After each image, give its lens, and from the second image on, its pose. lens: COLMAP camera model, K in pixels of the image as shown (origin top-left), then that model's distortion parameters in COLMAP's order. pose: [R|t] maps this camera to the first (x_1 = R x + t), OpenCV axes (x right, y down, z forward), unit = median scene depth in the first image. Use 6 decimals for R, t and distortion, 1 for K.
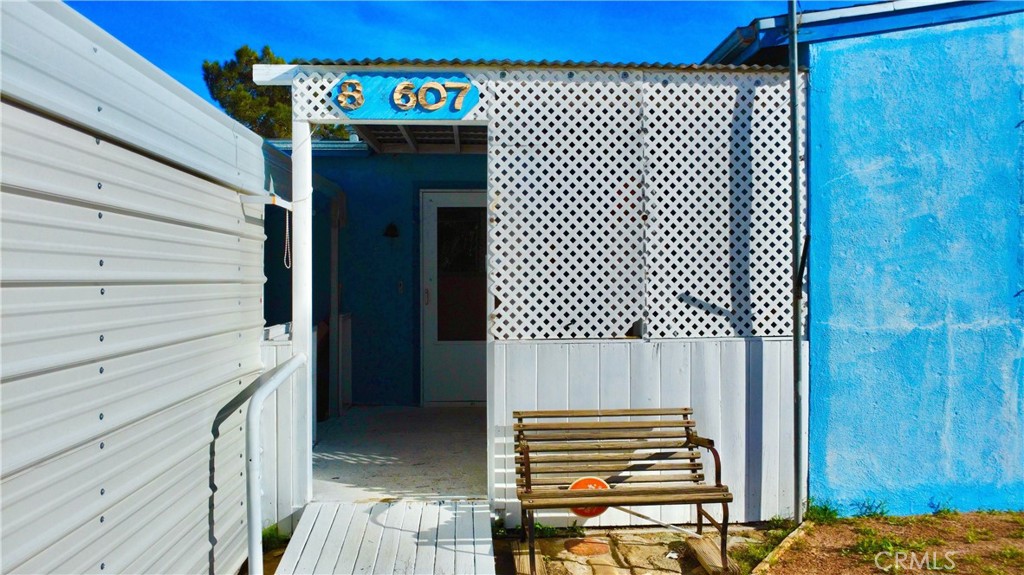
lens RADIAL K [[747.9, 0, 511.9], [0, 747.9, 284.2], [0, 0, 1]] dist [-0.022681, -0.011890]
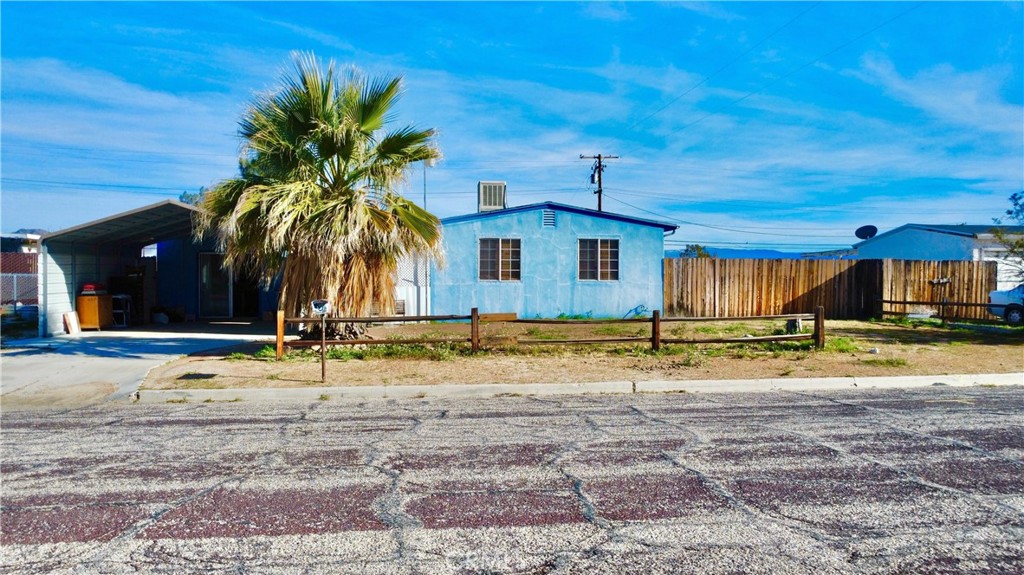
lens RADIAL K [[747.9, 0, 511.9], [0, 747.9, 284.2], [0, 0, 1]] dist [-0.022681, -0.011890]
pose [[0.998190, -0.003929, 0.060014, 0.637302], [0.003713, 0.999986, 0.003701, 0.041939], [-0.060028, -0.003471, 0.998191, -3.958005]]
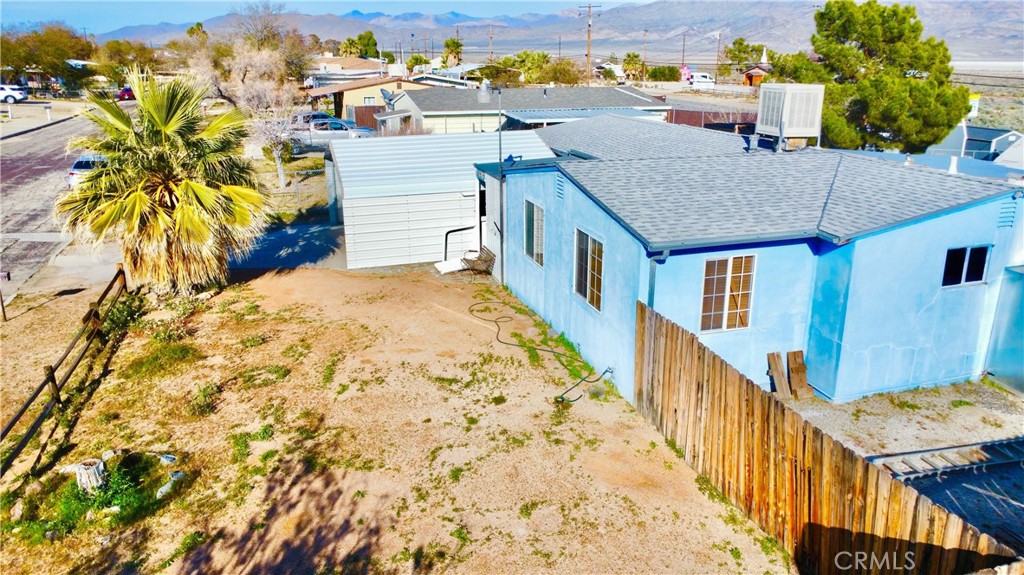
lens RADIAL K [[747.9, 0, 511.9], [0, 747.9, 284.2], [0, 0, 1]] dist [-0.022681, -0.011890]
pose [[0.243180, 0.285729, -0.926943, 4.277314], [0.000774, 0.955572, 0.294757, -0.938090], [0.969981, -0.072397, 0.232155, 0.053652]]
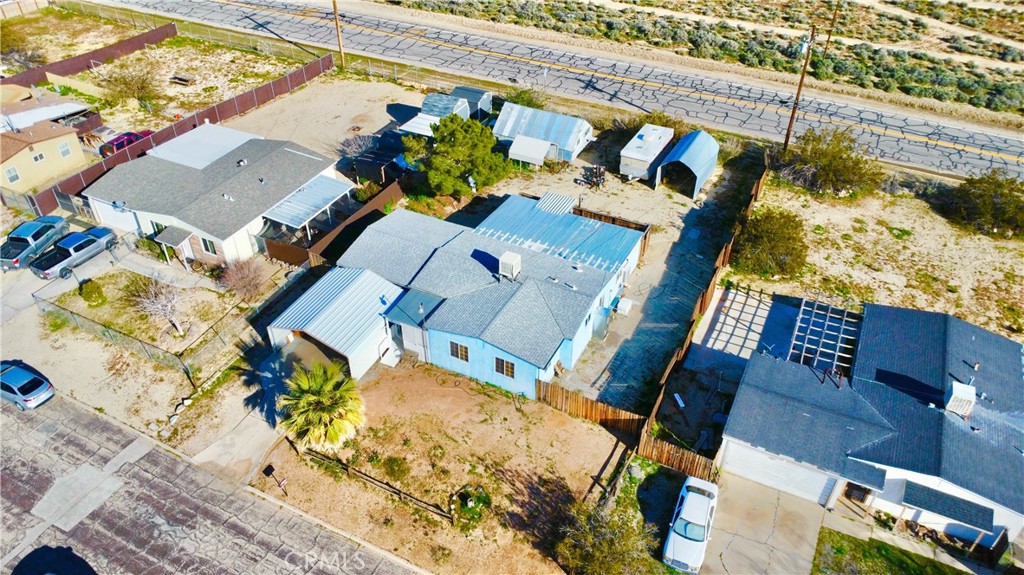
lens RADIAL K [[747.9, 0, 511.9], [0, 747.9, 284.2], [0, 0, 1]] dist [-0.022681, -0.011890]
pose [[0.866464, 0.306698, -0.393924, 5.061666], [-0.001912, 0.791082, 0.611707, -6.821643], [0.499235, -0.529269, 0.686031, -4.906990]]
